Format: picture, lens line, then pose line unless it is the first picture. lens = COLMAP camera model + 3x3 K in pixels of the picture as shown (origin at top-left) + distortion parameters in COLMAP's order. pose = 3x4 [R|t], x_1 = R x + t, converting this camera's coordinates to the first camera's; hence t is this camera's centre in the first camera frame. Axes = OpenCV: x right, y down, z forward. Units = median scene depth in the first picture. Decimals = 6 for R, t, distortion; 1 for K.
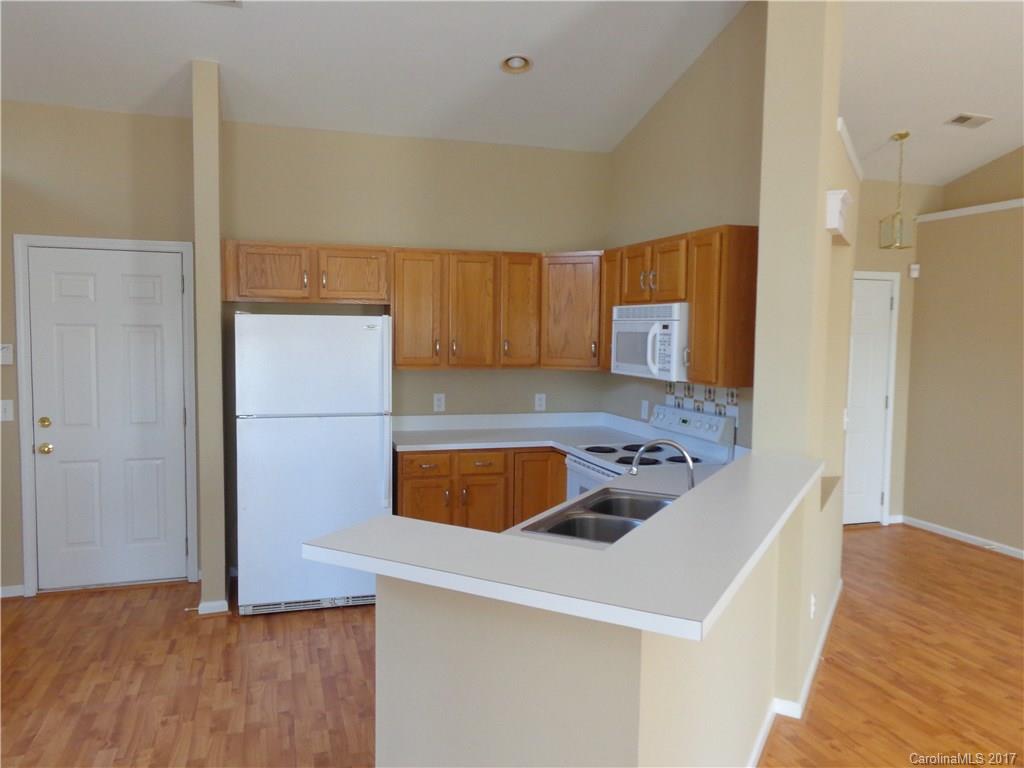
lens RADIAL K [[780.9, 0, 514.5], [0, 780.9, 386.5], [0, 0, 1]] dist [0.020403, -0.002108]
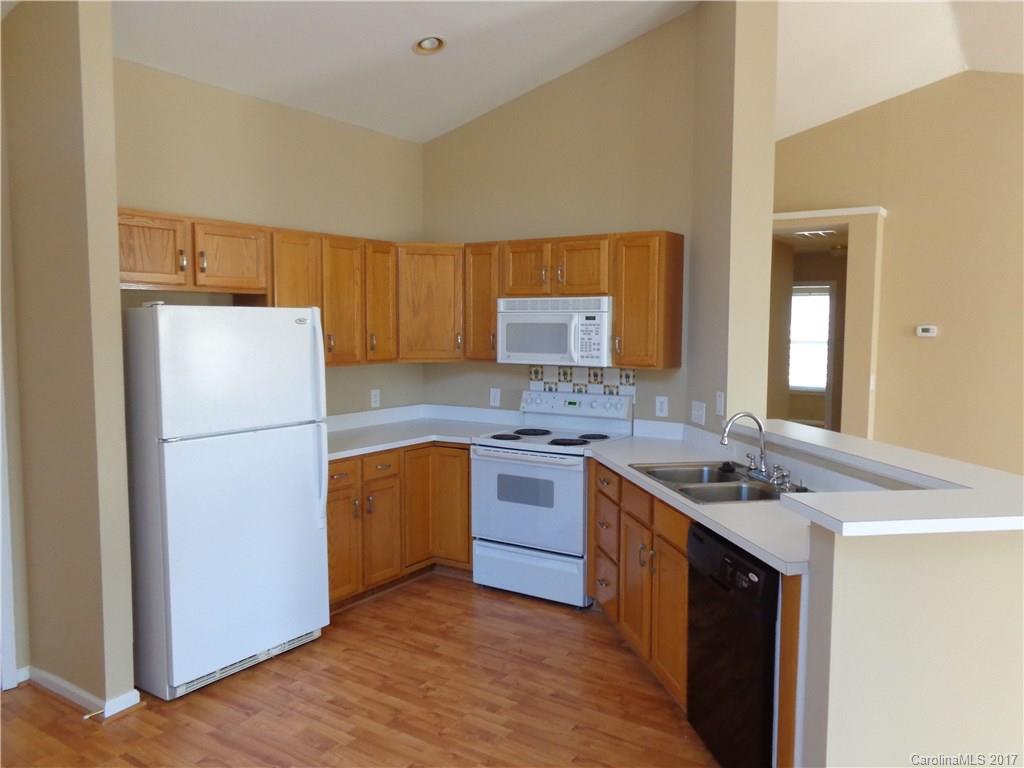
lens RADIAL K [[780.9, 0, 514.5], [0, 780.9, 386.5], [0, 0, 1]] dist [0.020403, -0.002108]
pose [[0.779264, -0.062788, 0.623542, -0.537862], [0.055720, 0.997970, 0.030856, -0.017969], [-0.624214, 0.010699, 0.781180, 0.186885]]
